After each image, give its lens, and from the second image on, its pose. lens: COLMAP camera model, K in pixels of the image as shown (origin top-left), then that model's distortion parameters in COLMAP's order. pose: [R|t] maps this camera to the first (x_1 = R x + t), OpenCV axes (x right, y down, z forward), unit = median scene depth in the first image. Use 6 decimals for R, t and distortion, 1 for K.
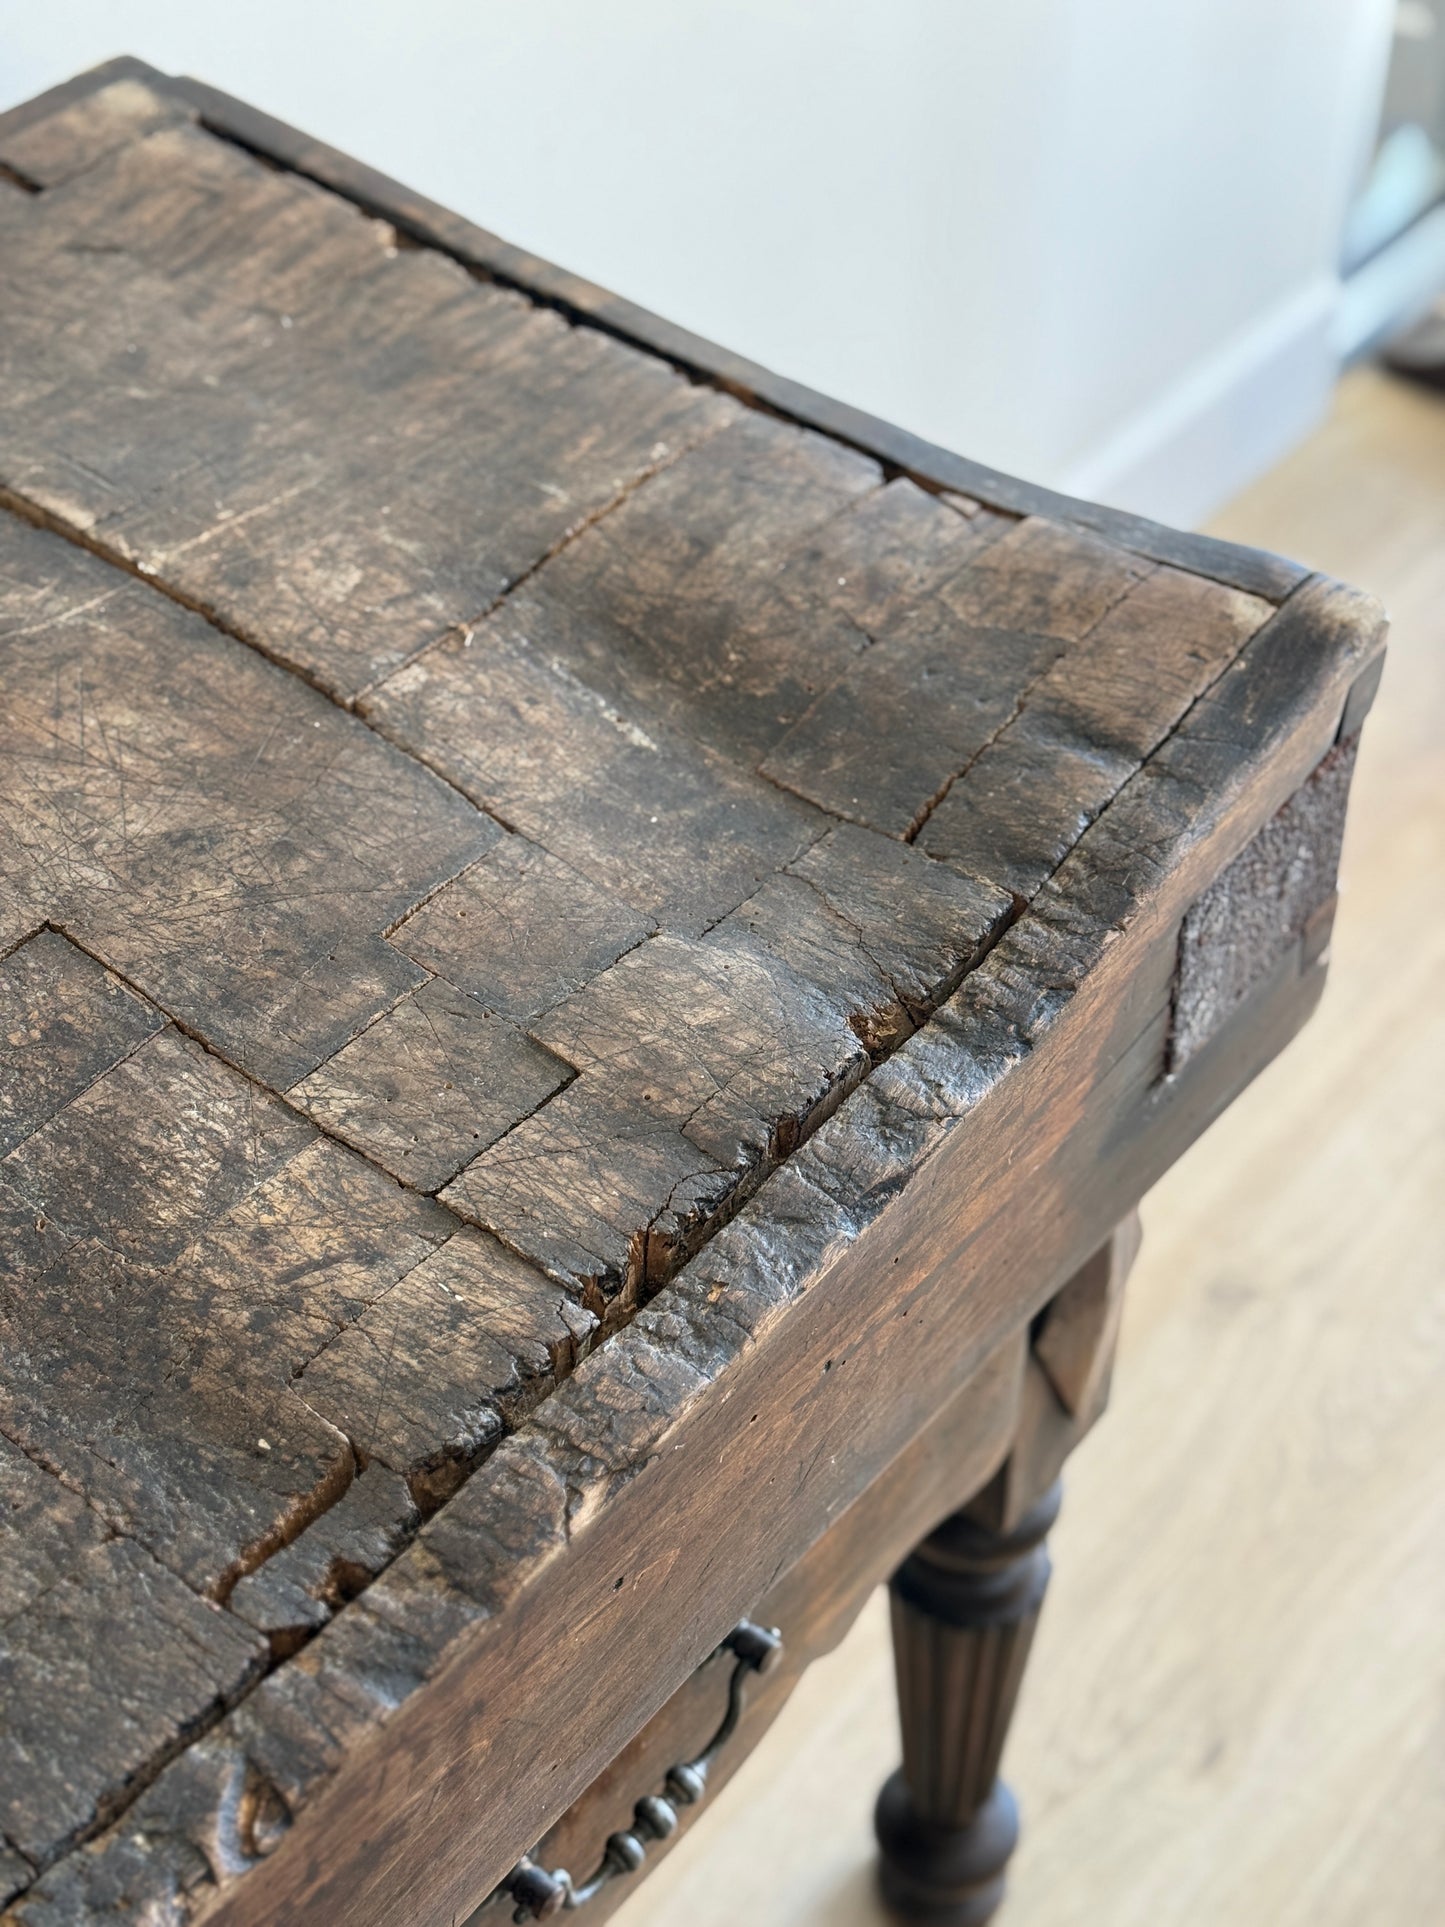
lens RADIAL K [[2726.6, 0, 715.2], [0, 2726.6, 970.1], [0, 0, 1]] dist [0.135099, 0.000000]
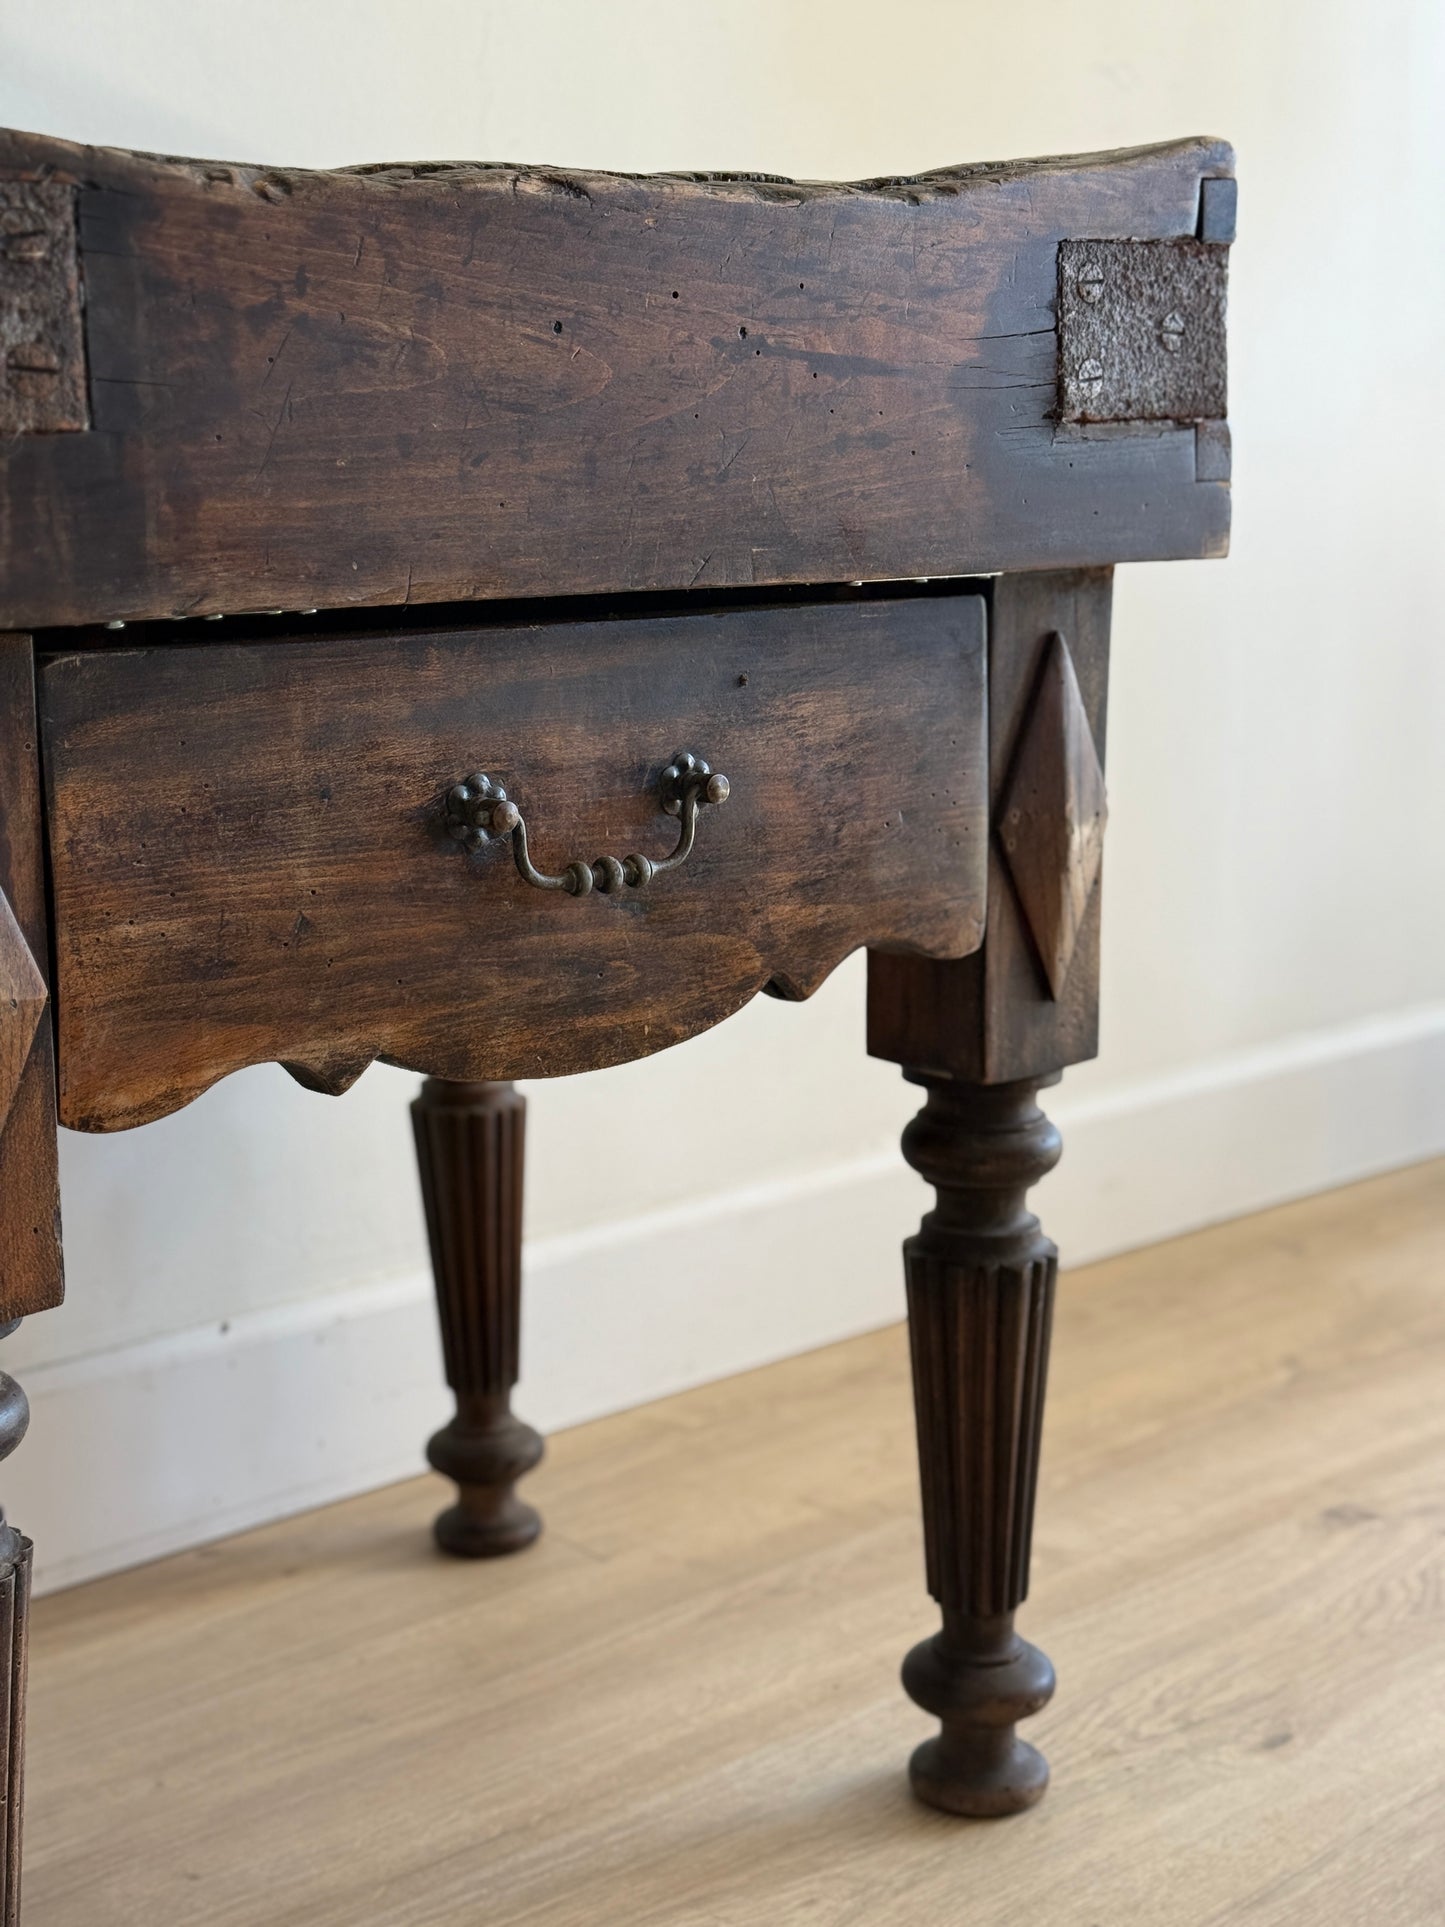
lens RADIAL K [[2726.6, 0, 699.5], [0, 2726.6, 977.5], [0, 0, 1]] dist [0.135099, 0.000000]
pose [[0.984641, 0.031590, -0.171709, 0.247654], [-0.118895, 0.841530, -0.526965, 1.064374], [0.127851, 0.539286, 0.832361, 0.021164]]
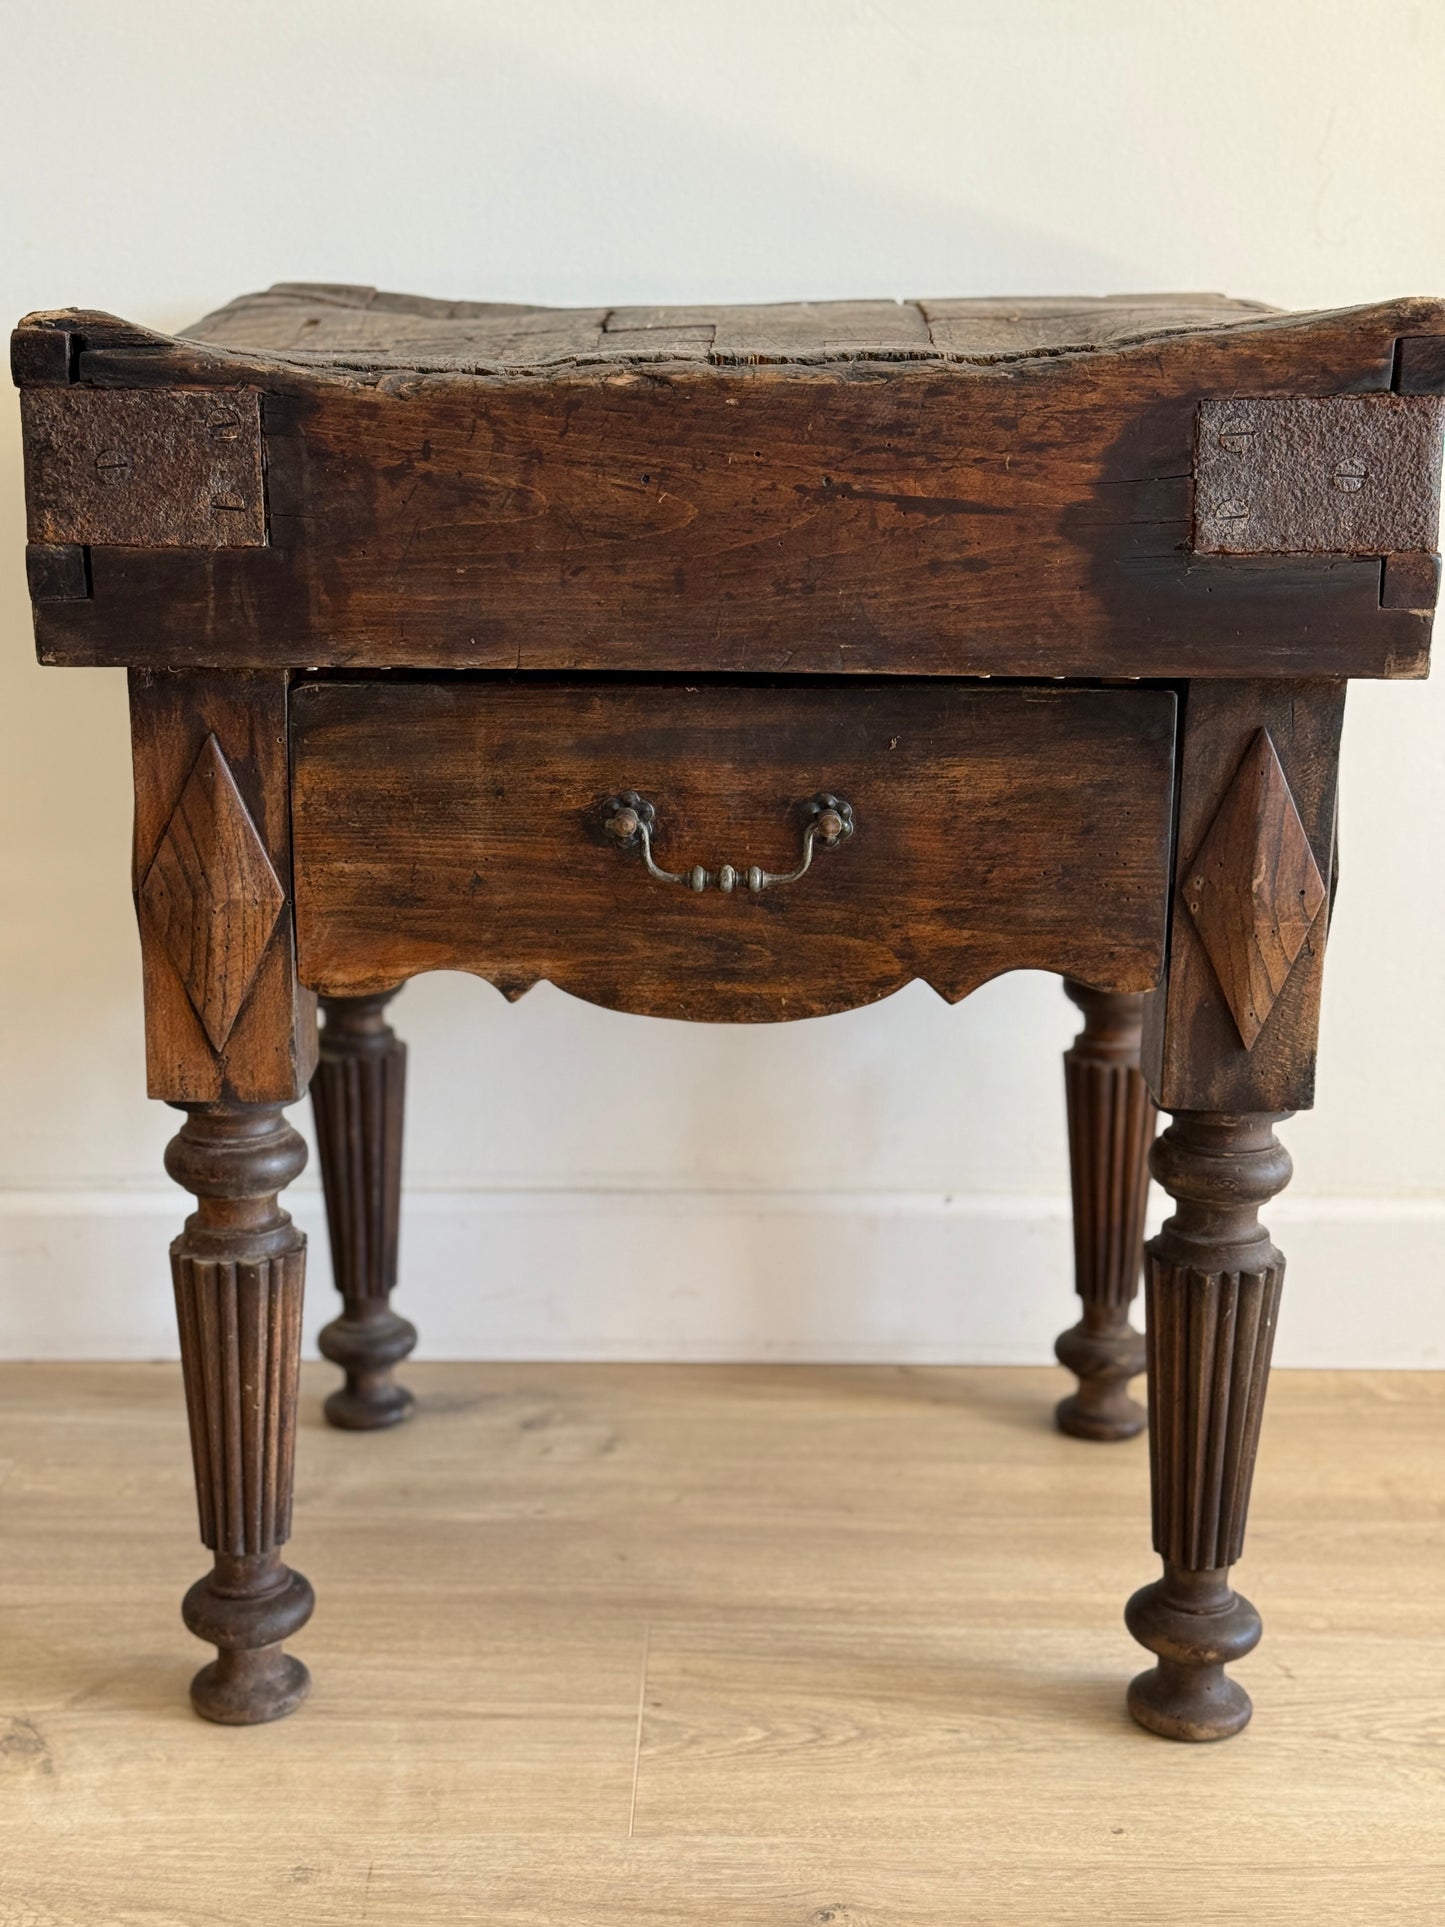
lens RADIAL K [[2726.6, 0, 705.5], [0, 2726.6, 970.0], [0, 0, 1]] dist [0.135099, 0.000000]
pose [[0.621036, 0.196624, -0.758719, 1.305595], [-0.552256, 0.796684, -0.245577, 0.816510], [0.556173, 0.571518, 0.603356, 0.057034]]
